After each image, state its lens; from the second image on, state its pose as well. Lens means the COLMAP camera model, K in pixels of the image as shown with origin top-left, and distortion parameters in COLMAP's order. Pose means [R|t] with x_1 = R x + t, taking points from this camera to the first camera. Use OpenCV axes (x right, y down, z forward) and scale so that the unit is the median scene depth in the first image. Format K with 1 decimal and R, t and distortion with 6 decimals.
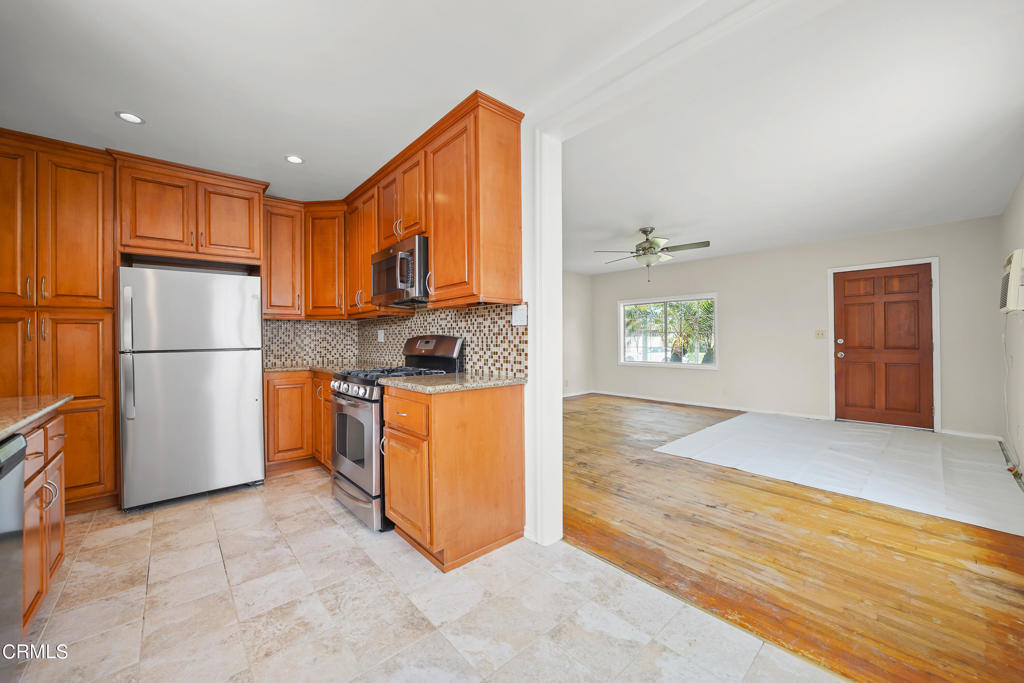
lens RADIAL K [[386.1, 0, 512.0], [0, 386.1, 341.5], [0, 0, 1]] dist [-0.010082, 0.000053]
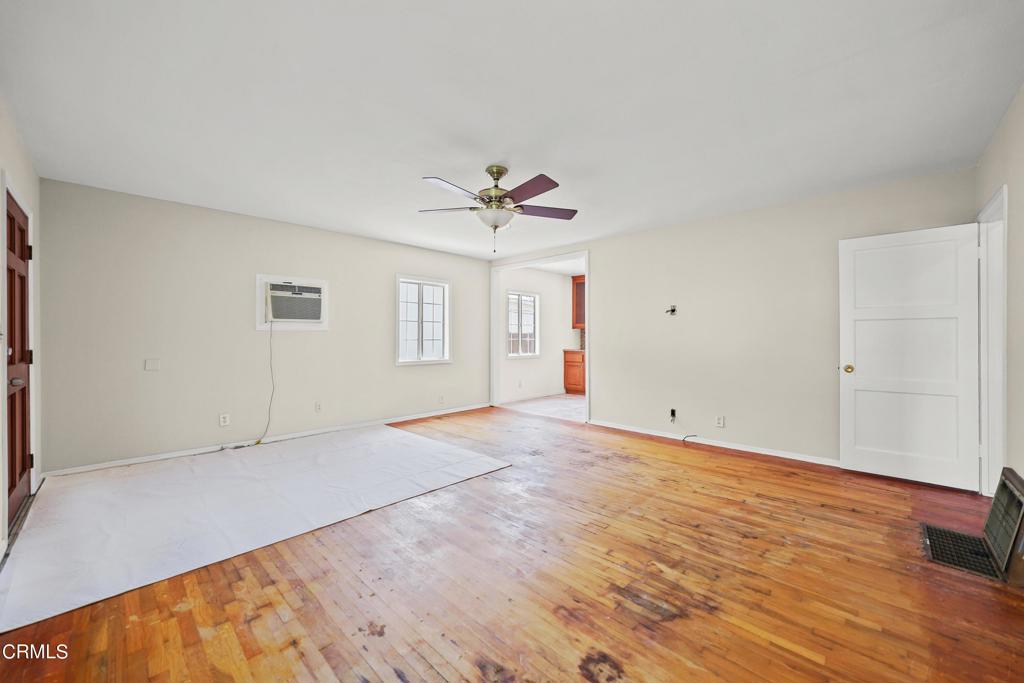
lens RADIAL K [[389.3, 0, 508.6], [0, 389.3, 338.5], [0, 0, 1]] dist [-0.017593, 0.000213]
pose [[-0.997694, 0.006388, -0.067573, 0.370497], [0.005863, 0.999951, 0.007958, -0.013984], [0.067620, 0.007543, -0.997683, 1.623865]]
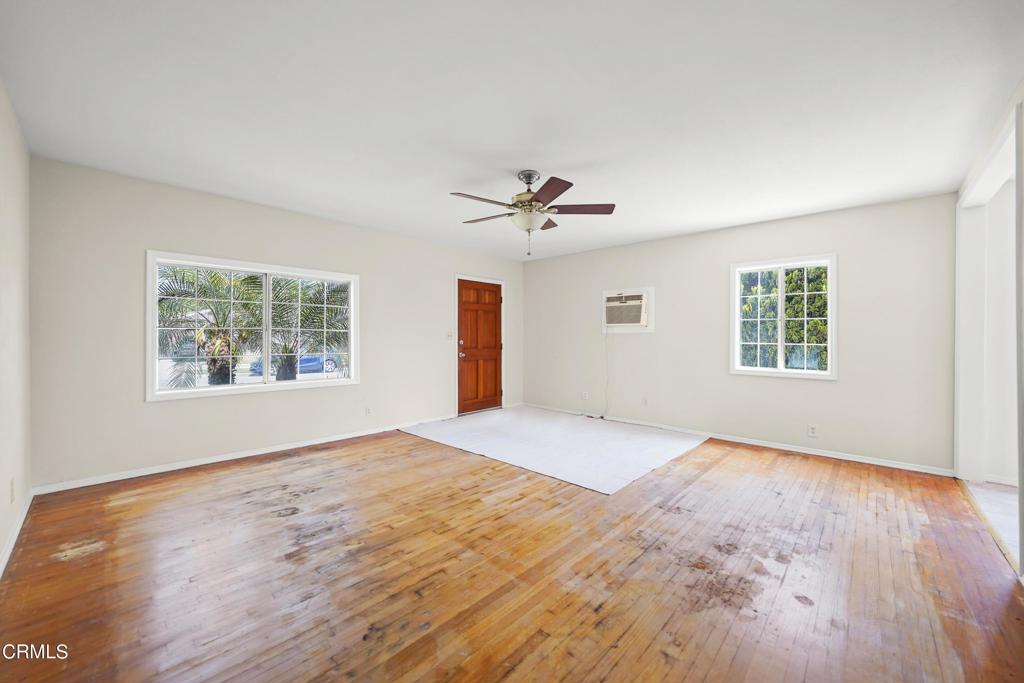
lens RADIAL K [[394.7, 0, 511.6], [0, 394.7, 337.5], [0, 0, 1]] dist [-0.011593, 0.000254]
pose [[-0.094902, 0.006146, 0.995468, -0.307493], [-0.000932, 0.999980, -0.006262, -0.008414], [-0.995486, -0.001522, -0.094894, 1.076107]]
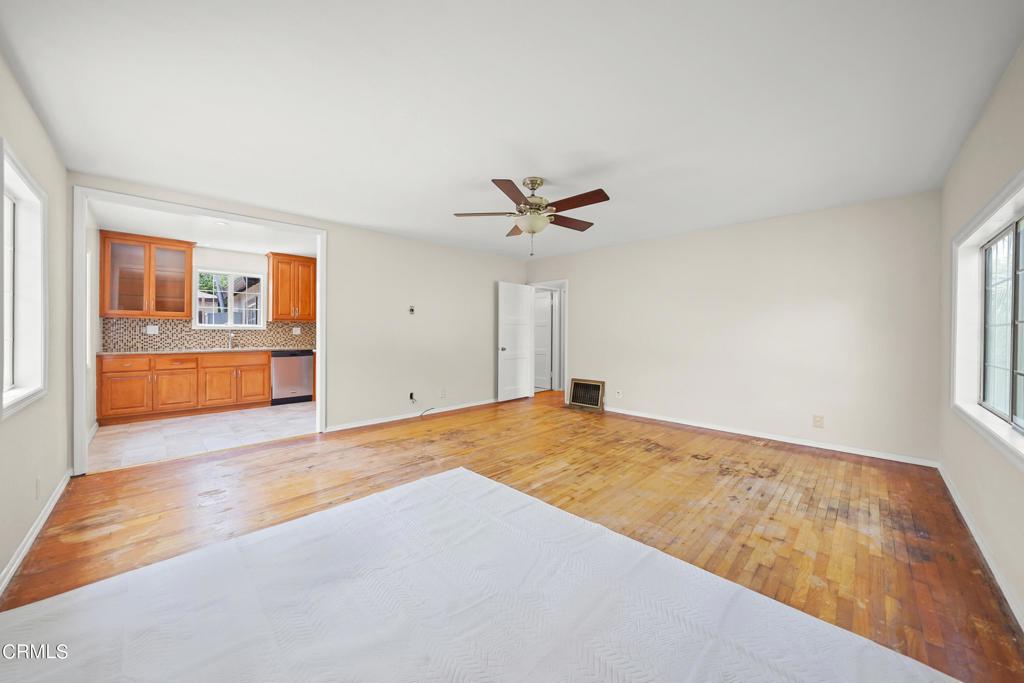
lens RADIAL K [[364.8, 0, 509.4], [0, 364.8, 336.1], [0, 0, 1]] dist [-0.016977, -0.000008]
pose [[0.049769, 0.017868, -0.998601, 0.998636], [-0.010943, 0.999790, 0.017344, -0.018230], [0.998701, 0.010065, 0.049954, 0.912486]]
